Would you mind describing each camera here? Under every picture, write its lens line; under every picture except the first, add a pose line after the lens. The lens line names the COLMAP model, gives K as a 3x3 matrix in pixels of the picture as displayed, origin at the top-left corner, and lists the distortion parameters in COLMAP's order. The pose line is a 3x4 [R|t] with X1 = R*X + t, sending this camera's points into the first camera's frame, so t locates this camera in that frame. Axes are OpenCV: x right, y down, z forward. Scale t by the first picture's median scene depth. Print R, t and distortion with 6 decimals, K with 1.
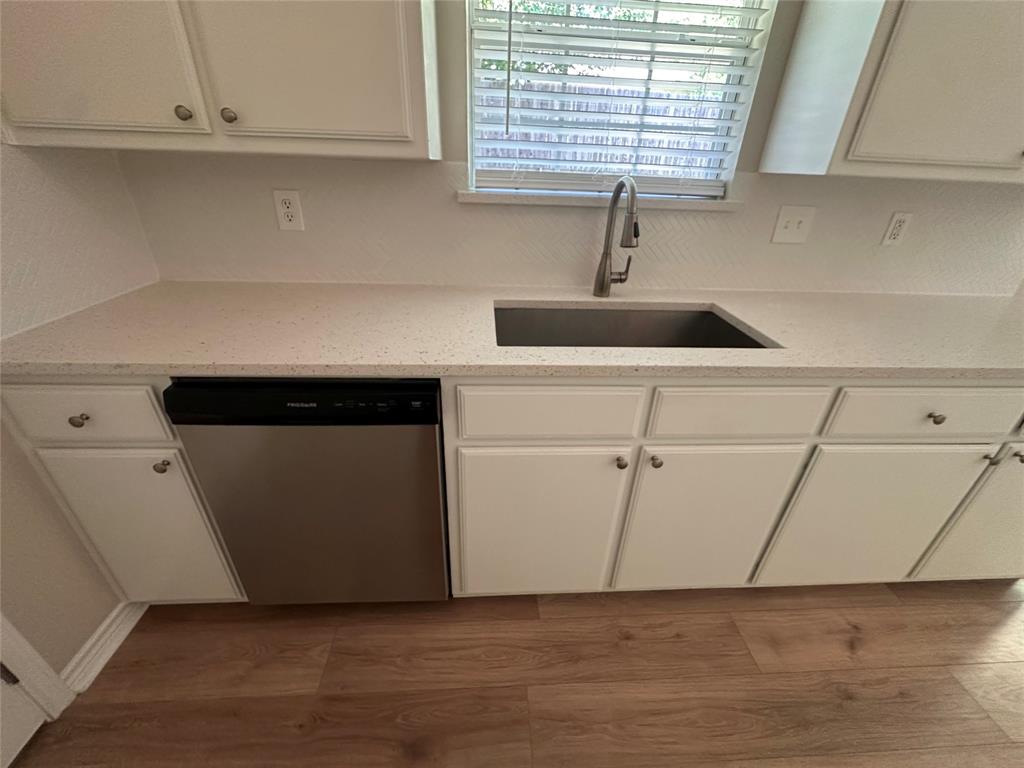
lens RADIAL K [[409.0, 0, 512.1], [0, 409.0, 386.1], [0, 0, 1]] dist [-0.004558, -0.000119]
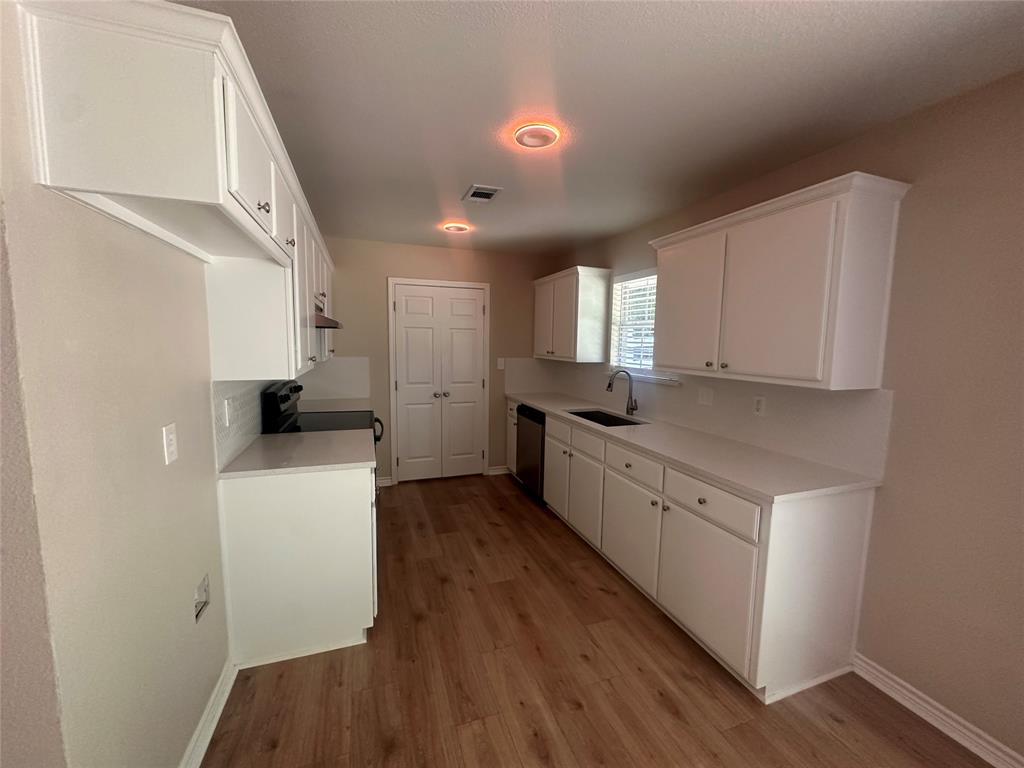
lens RADIAL K [[409.0, 0, 511.7], [0, 409.0, 383.2], [0, 0, 1]] dist [-0.004558, -0.000119]
pose [[0.285703, 0.068269, -0.955883, 2.347312], [-0.460748, 0.884394, -0.074549, 0.111296], [0.840289, 0.461720, 0.284129, -0.334213]]
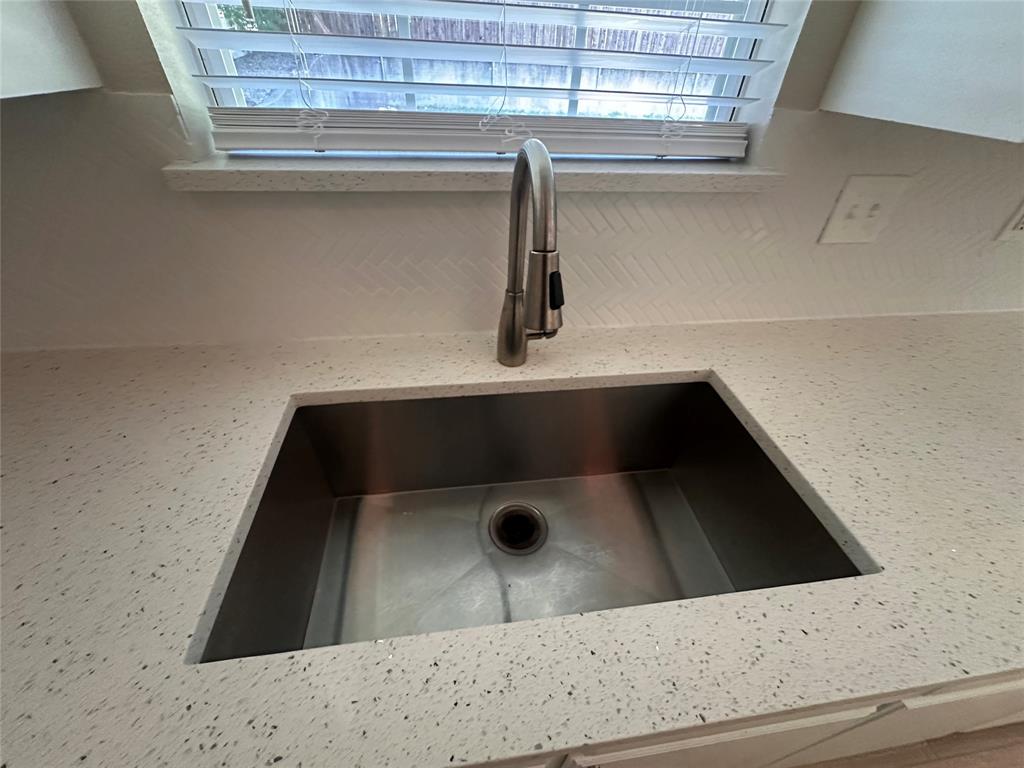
lens RADIAL K [[409.0, 0, 508.3], [0, 409.0, 384.3], [0, 0, 1]] dist [-0.004558, -0.000119]
pose [[0.997338, -0.044098, 0.058070, 0.189608], [0.032755, 0.982468, 0.183532, -0.302513], [-0.065146, -0.181142, 0.981297, 0.486492]]
